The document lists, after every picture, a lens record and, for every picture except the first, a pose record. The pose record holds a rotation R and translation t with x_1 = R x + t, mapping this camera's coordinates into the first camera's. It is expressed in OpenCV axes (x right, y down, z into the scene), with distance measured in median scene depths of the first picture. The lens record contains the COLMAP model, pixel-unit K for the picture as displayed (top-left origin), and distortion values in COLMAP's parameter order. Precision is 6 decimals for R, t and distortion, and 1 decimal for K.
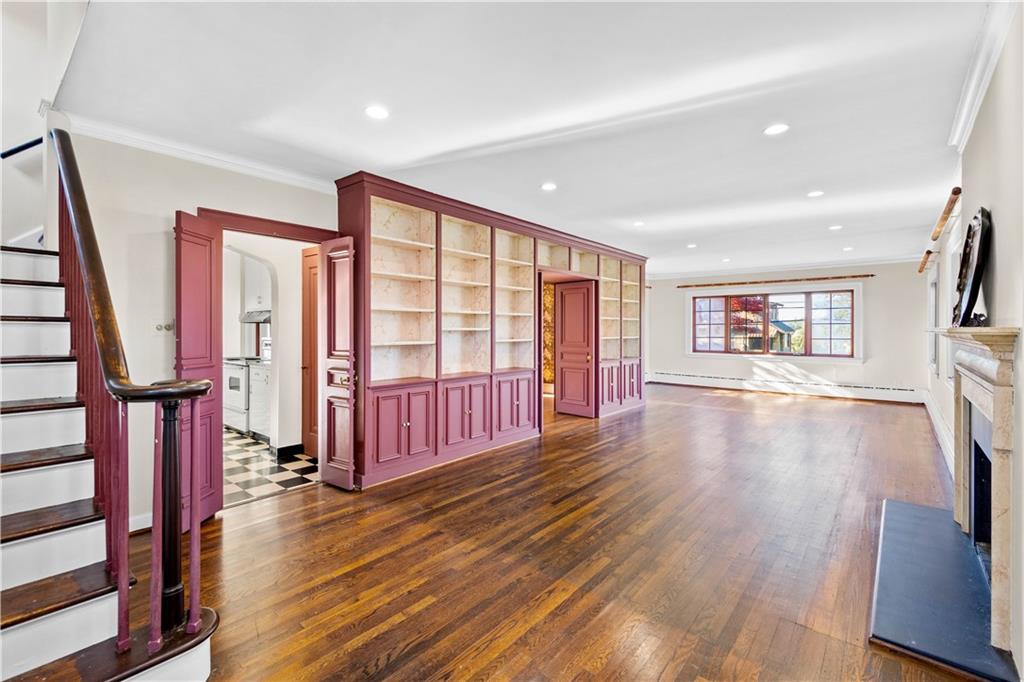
lens RADIAL K [[448.1, 0, 517.7], [0, 448.1, 333.1], [0, 0, 1]] dist [-0.001322, -0.000291]
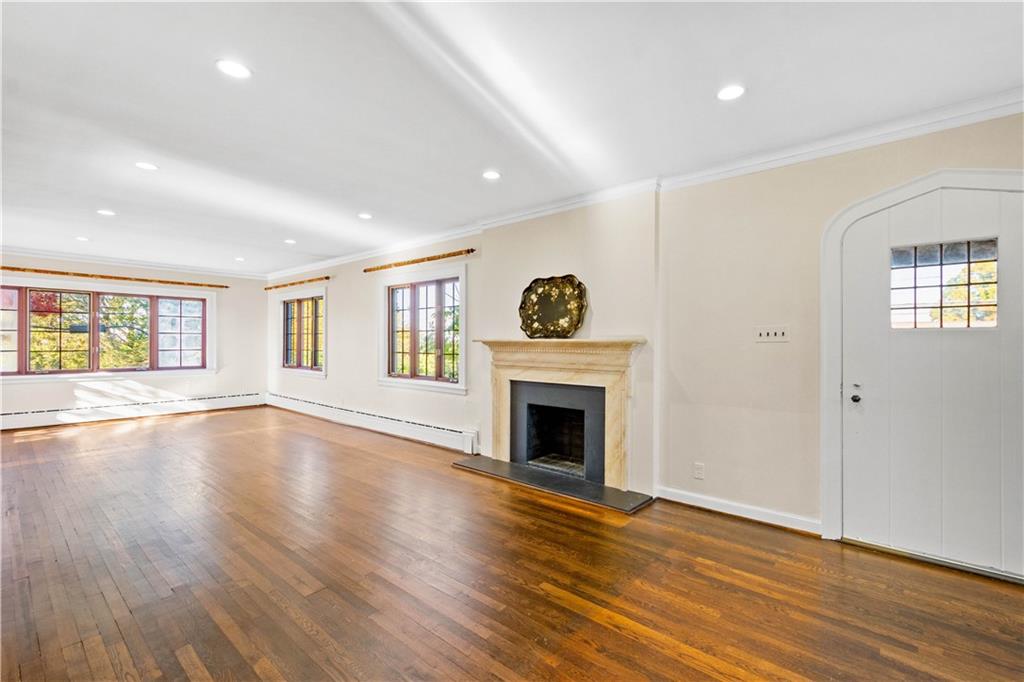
lens RADIAL K [[448.1, 0, 518.6], [0, 448.1, 343.1], [0, 0, 1]] dist [-0.001322, -0.000291]
pose [[0.012411, -0.001025, 0.999922, -0.212141], [0.002490, 0.999996, 0.000995, 0.000361], [-0.999920, 0.002477, 0.012413, 0.301389]]
